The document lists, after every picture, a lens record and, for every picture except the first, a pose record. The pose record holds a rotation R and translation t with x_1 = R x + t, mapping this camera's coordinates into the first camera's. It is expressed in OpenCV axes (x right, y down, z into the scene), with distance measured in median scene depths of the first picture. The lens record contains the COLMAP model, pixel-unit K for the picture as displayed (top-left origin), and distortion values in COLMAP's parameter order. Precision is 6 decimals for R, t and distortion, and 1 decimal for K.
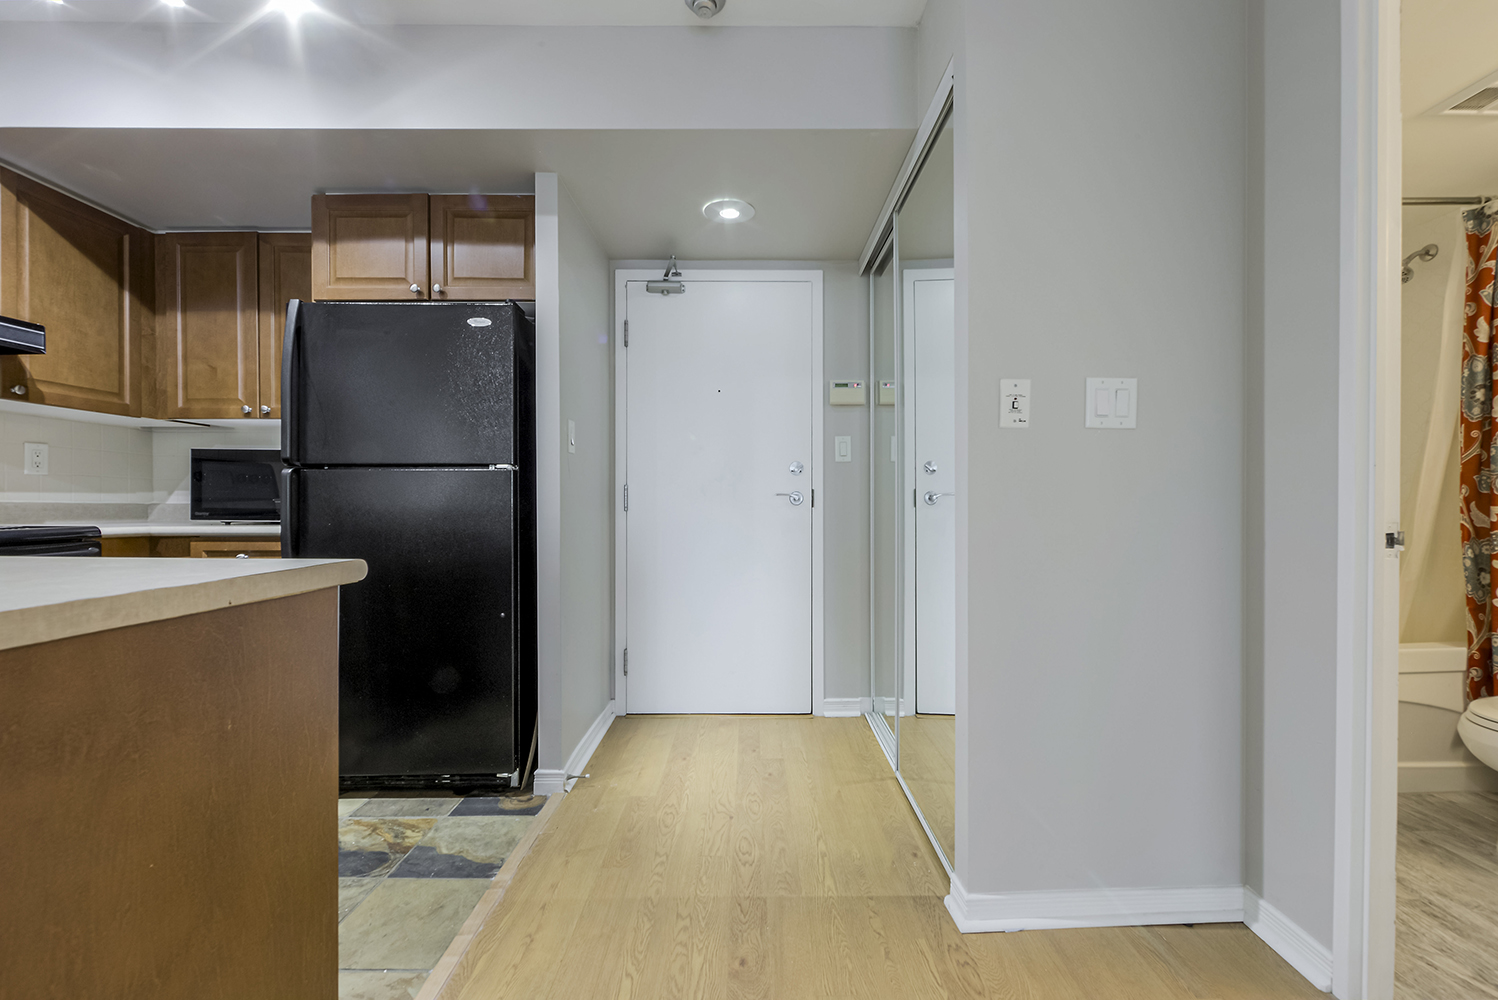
lens RADIAL K [[592.3, 0, 755.0], [0, 592.3, 502.3], [0, 0, 1]] dist [0.000389, -0.000425]
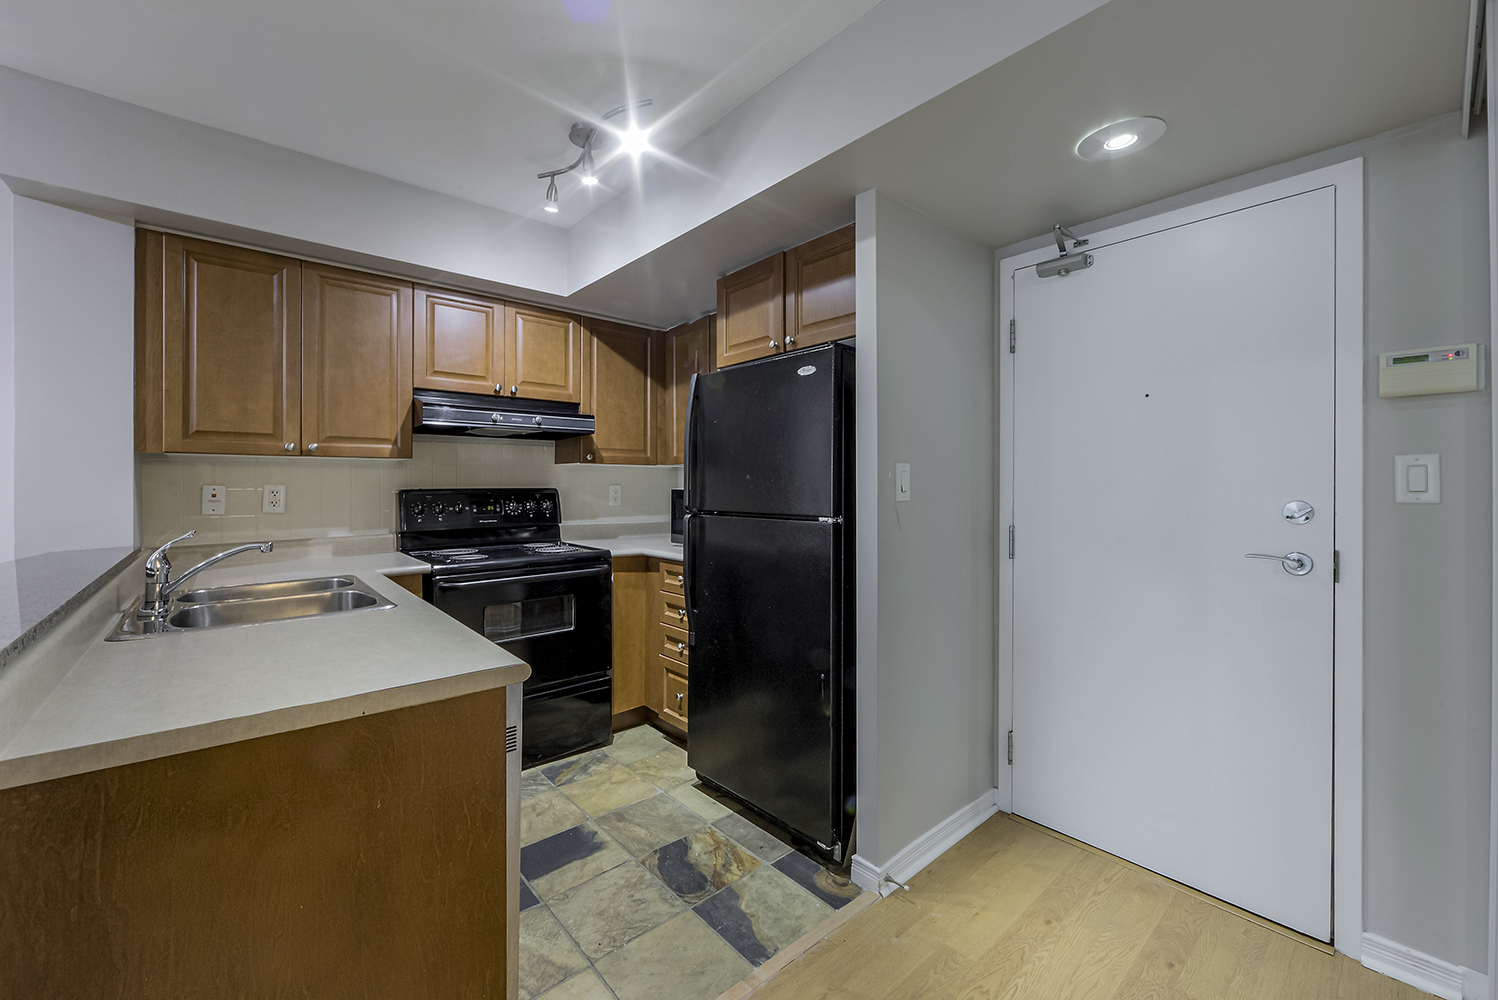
lens RADIAL K [[600.5, 0, 755.3], [0, 600.5, 485.2], [0, 0, 1]] dist [-0.001777, -0.000755]
pose [[0.659027, 0.001741, -0.752118, 0.215563], [-0.003065, 0.999995, -0.000371, -0.109962], [0.752113, 0.002550, 0.659029, 0.272510]]
